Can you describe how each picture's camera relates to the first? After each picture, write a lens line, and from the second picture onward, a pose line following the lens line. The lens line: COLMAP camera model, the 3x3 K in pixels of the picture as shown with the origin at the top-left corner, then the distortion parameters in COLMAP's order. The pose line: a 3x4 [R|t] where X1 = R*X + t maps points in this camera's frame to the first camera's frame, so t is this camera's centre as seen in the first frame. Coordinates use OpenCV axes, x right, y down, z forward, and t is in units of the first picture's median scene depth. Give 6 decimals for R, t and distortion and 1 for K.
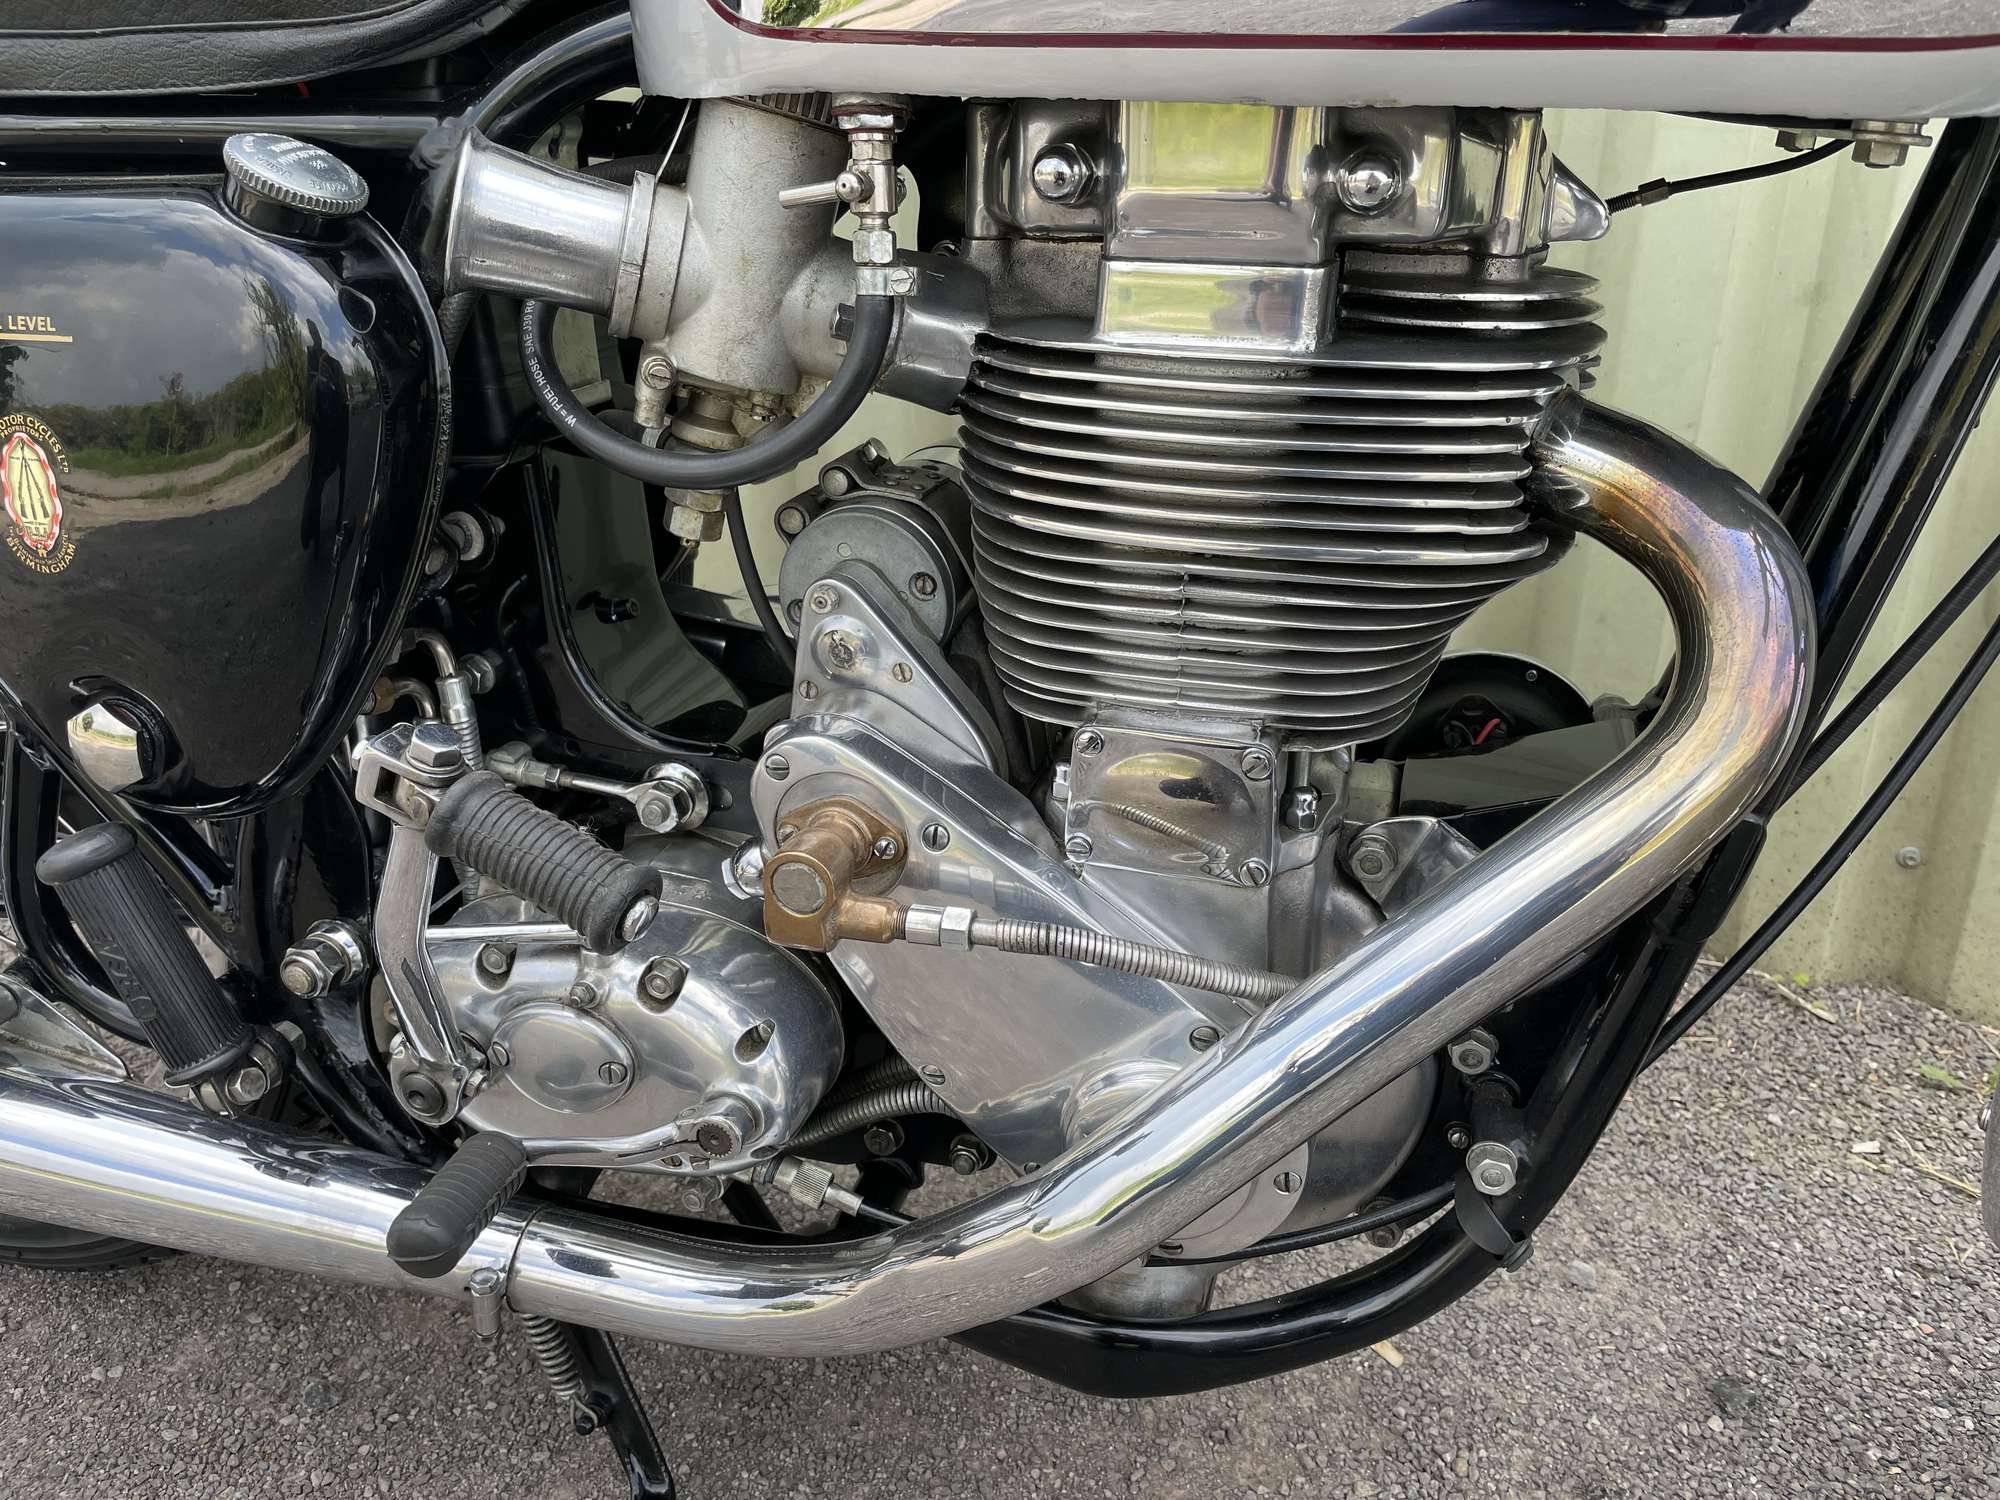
lens RADIAL K [[1559.9, 0, 997.4], [0, 1559.9, 756.6], [0, 0, 1]] dist [0.061770, -0.112756]
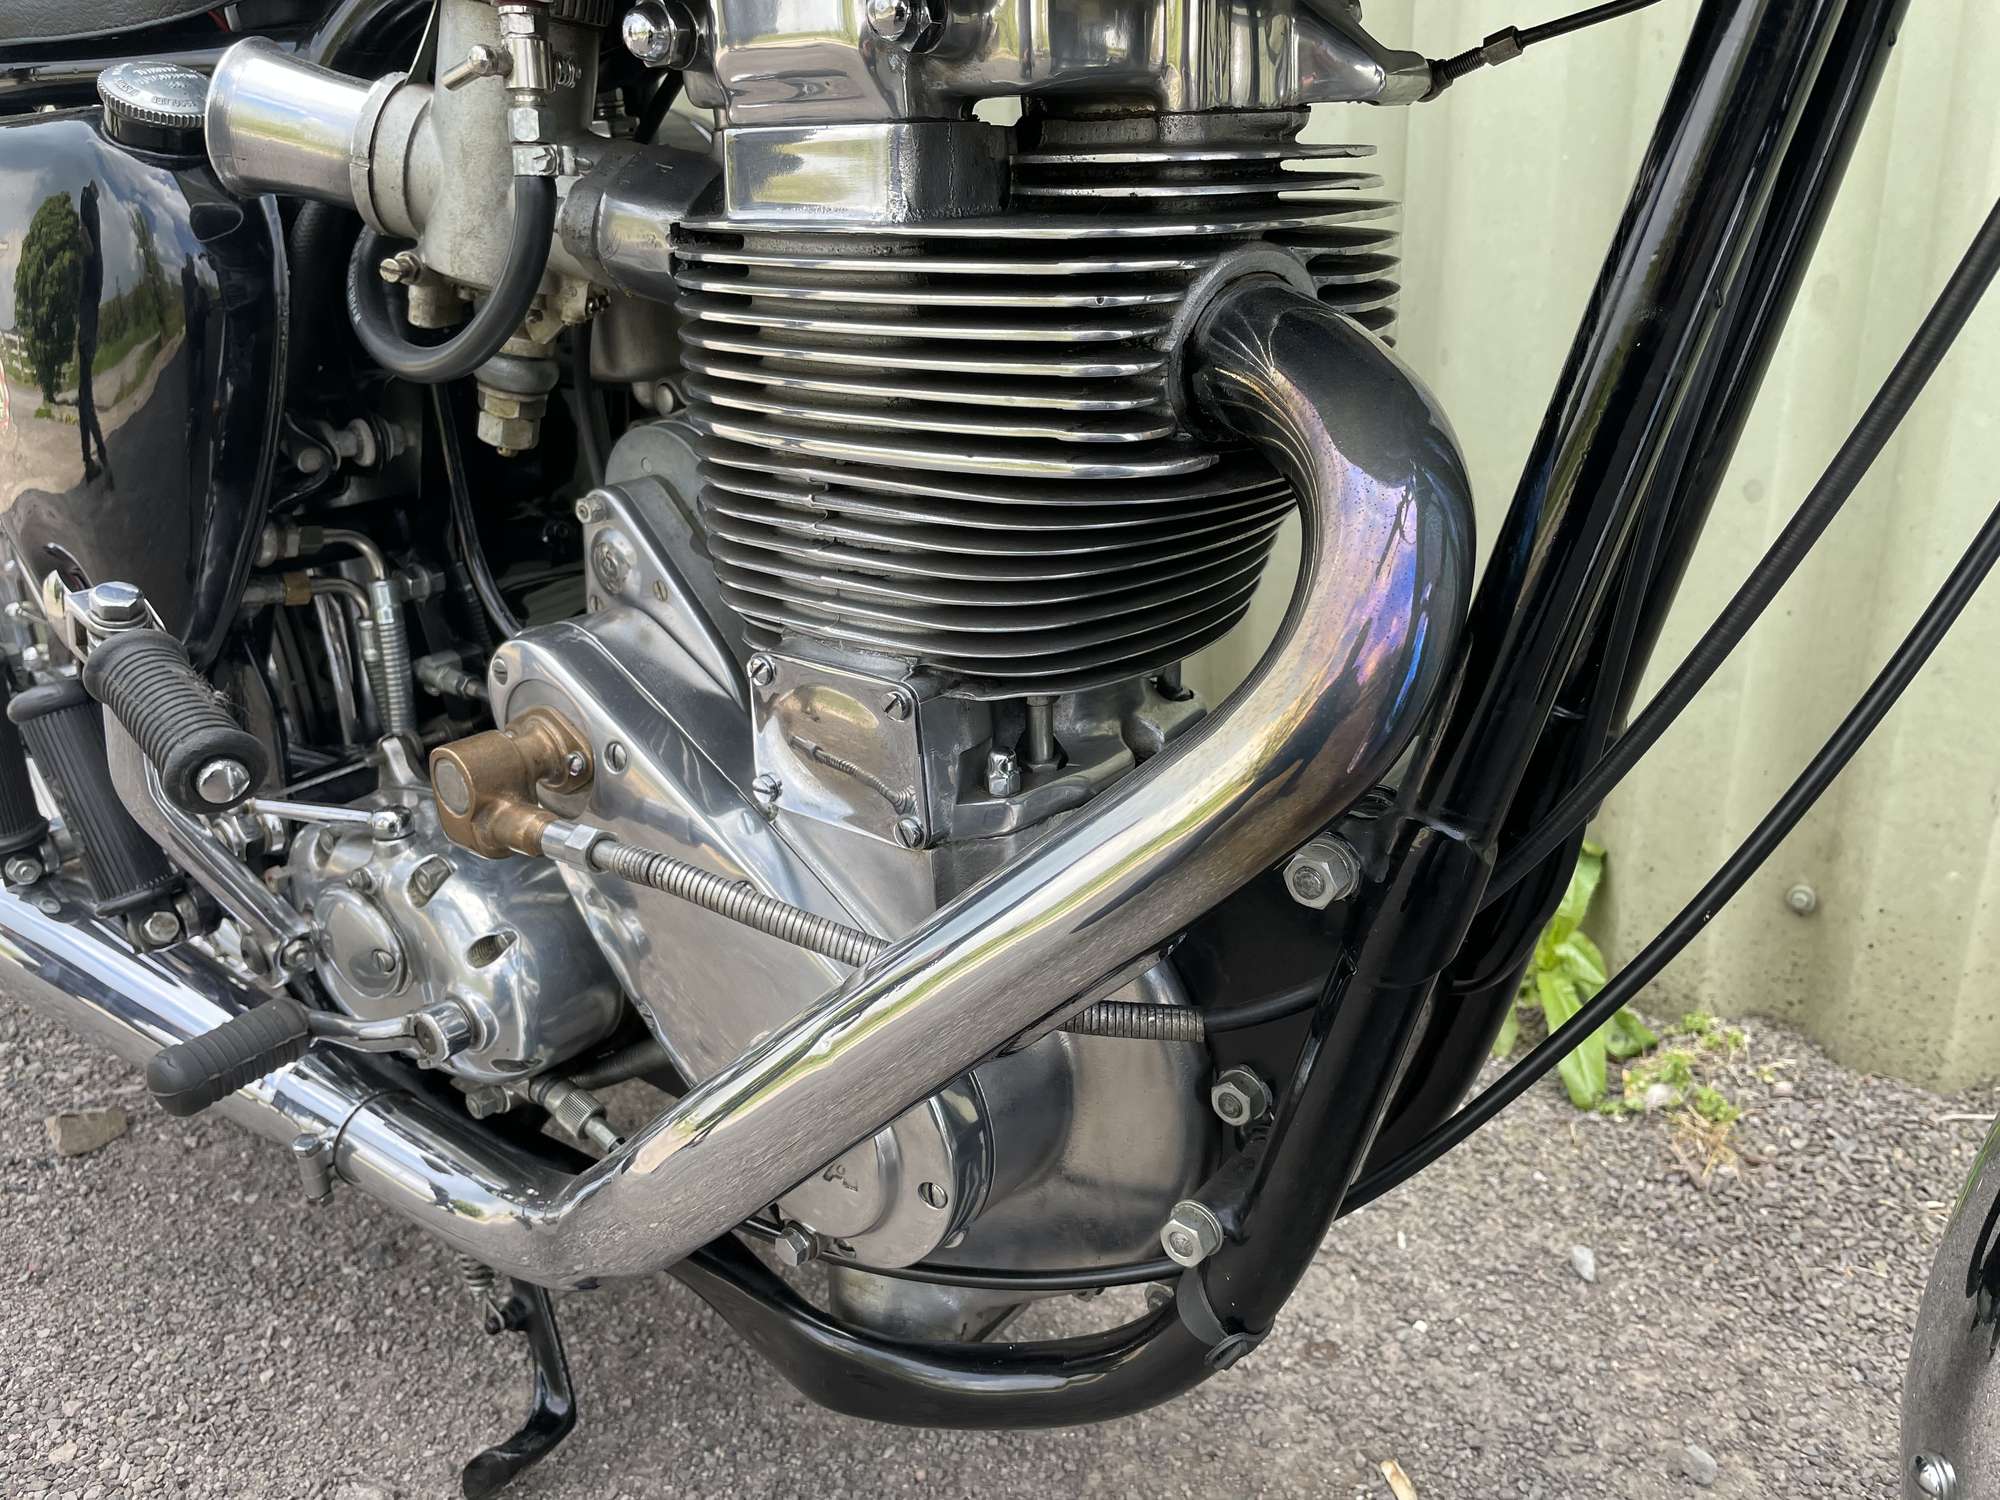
lens RADIAL K [[1559.9, 0, 997.4], [0, 1559.9, 756.6], [0, 0, 1]] dist [0.061770, -0.112756]
pose [[0.924050, 0.104370, -0.367748, 0.517263], [-0.114441, 0.993414, -0.005619, 0.030139], [0.364740, 0.047277, 0.929908, 0.193105]]
